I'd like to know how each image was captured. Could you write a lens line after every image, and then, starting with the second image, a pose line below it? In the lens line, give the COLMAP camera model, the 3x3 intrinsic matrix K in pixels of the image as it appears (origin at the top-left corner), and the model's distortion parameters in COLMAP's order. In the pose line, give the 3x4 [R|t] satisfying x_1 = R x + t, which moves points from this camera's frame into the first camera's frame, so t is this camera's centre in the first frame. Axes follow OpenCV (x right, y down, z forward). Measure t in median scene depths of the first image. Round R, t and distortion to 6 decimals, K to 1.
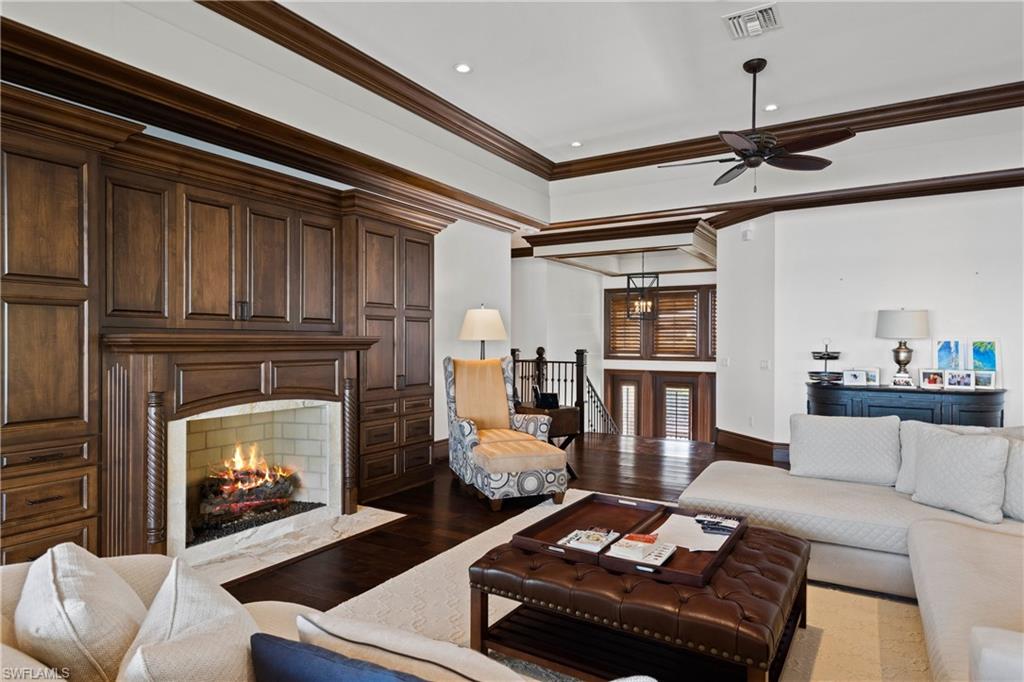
lens RADIAL K [[601.1, 0, 507.4], [0, 601.1, 341.3], [0, 0, 1]] dist [0.024988, -0.001137]
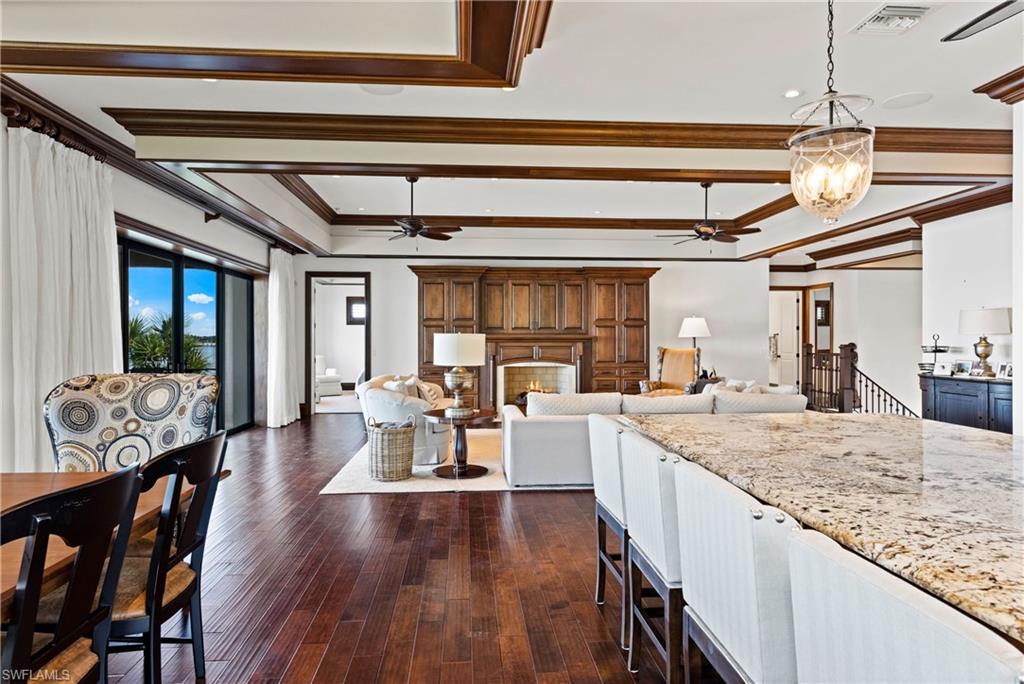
lens RADIAL K [[579.2, 0, 510.1], [0, 579.2, 346.7], [0, 0, 1]] dist [0.005471, 0.003186]
pose [[0.584105, 0.009327, -0.811624, 1.361913], [0.001507, 0.999920, 0.012575, 0.004979], [0.811676, -0.008568, 0.584044, -0.445966]]
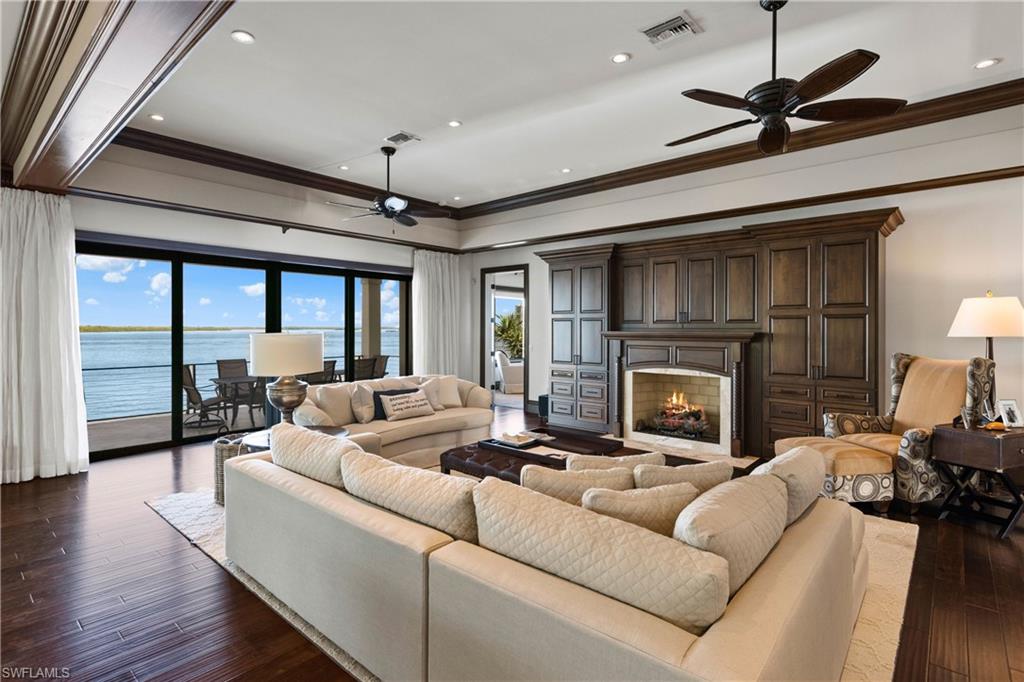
lens RADIAL K [[505.5, 0, 509.1], [0, 505.5, 335.4], [0, 0, 1]] dist [0.003559, 0.000105]
pose [[-0.176709, 0.016143, -0.984131, 1.070917], [0.000866, 0.999868, 0.016246, -0.021848], [0.984263, 0.002019, -0.176699, 0.723083]]
